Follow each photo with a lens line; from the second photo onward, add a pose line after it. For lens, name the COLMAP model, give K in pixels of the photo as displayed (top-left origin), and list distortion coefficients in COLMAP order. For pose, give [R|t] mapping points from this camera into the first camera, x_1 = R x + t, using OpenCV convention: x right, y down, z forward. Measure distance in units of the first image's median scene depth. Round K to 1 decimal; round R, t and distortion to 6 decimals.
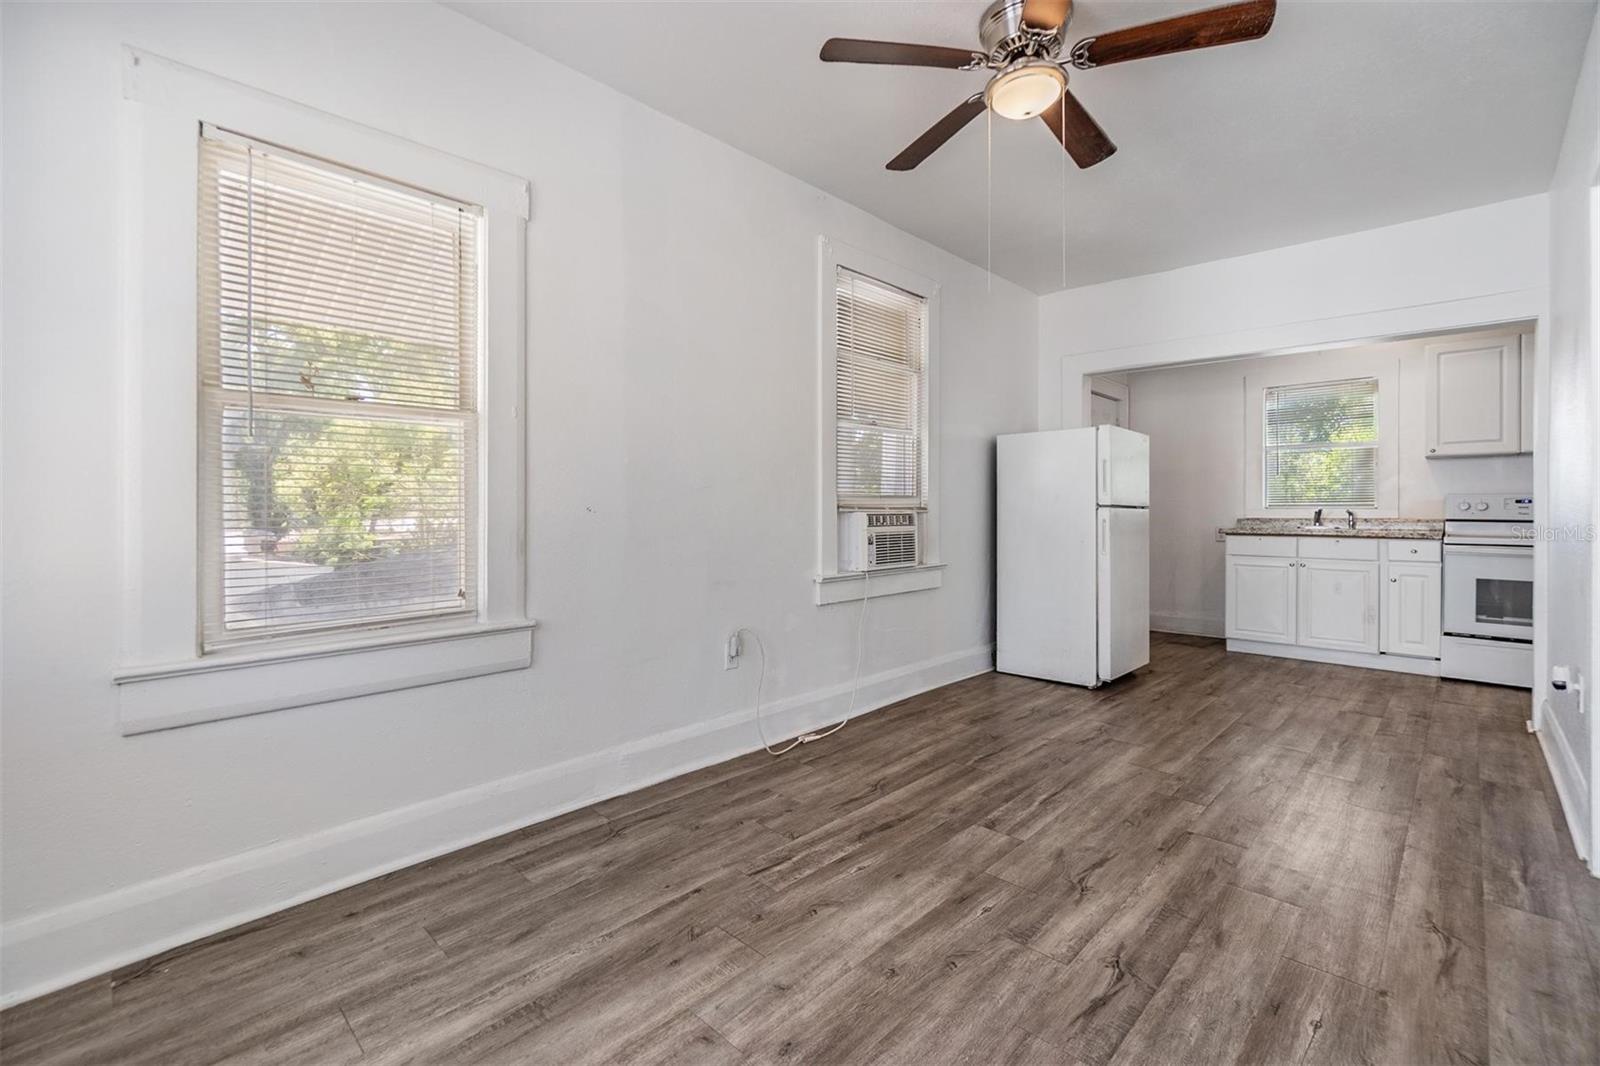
lens RADIAL K [[702.5, 0, 792.9], [0, 702.5, 519.5], [0, 0, 1]] dist [-0.002011, -0.000040]
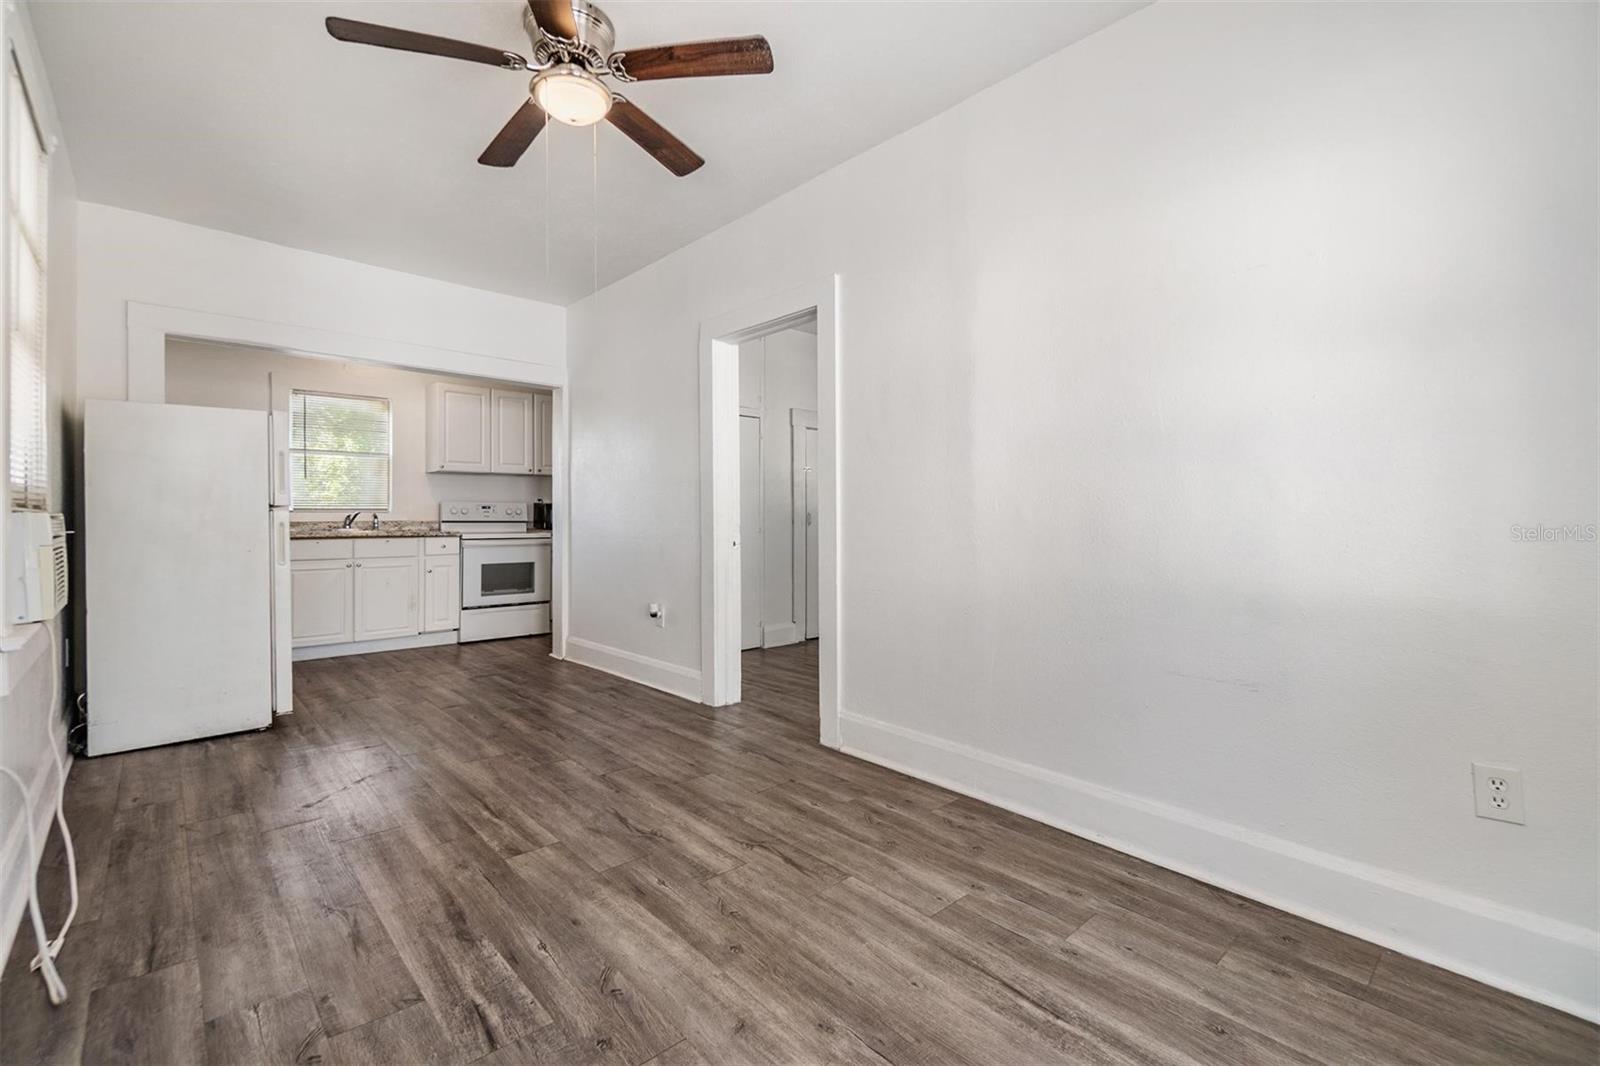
lens RADIAL K [[702.5, 0, 792.9], [0, 702.5, 519.5], [0, 0, 1]] dist [-0.002011, -0.000040]
pose [[0.060271, -0.004747, 0.998171, -0.631639], [0.015419, 0.999874, 0.003824, 0.003816], [-0.998063, 0.015160, 0.060337, 0.596112]]
